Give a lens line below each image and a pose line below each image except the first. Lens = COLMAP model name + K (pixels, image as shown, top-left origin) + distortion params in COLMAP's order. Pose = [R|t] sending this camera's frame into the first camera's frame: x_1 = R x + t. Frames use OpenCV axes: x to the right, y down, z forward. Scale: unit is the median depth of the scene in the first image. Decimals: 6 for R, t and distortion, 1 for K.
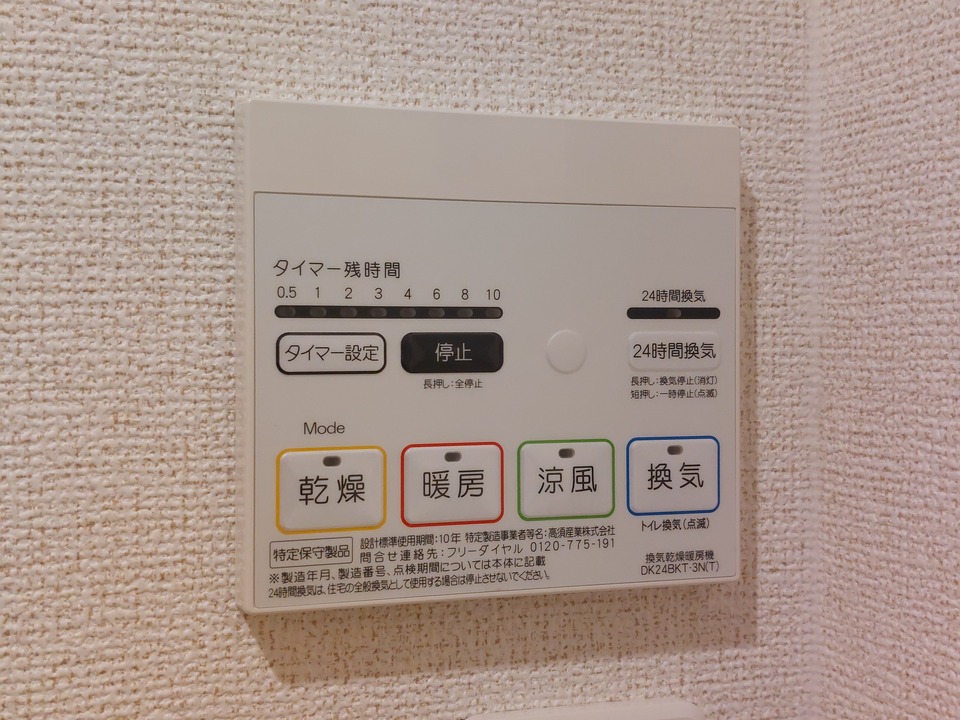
lens RADIAL K [[682.6, 0, 481.1], [0, 682.6, 359.6], [0, 0, 1]] dist [0.002185, -0.017303]
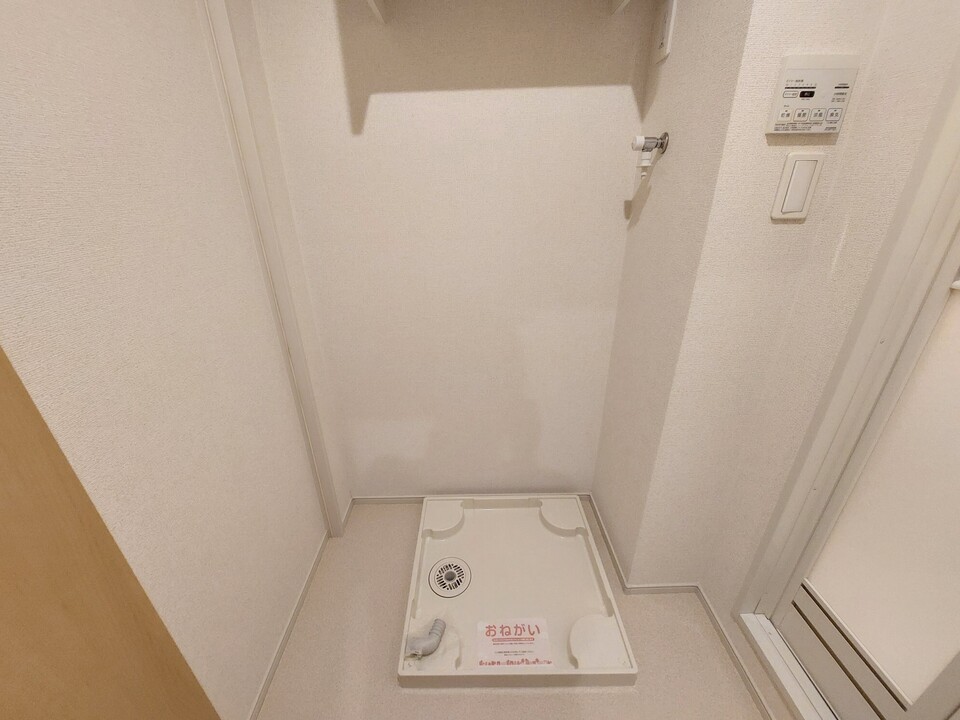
lens RADIAL K [[385.4, 0, 479.4], [0, 385.4, 355.2], [0, 0, 1]] dist [-0.004536, -0.000425]
pose [[0.982363, 0.077165, -0.170317, -2.544589], [-0.003968, 0.919271, 0.393606, 0.945583], [0.186941, -0.385988, 0.903364, -4.379174]]
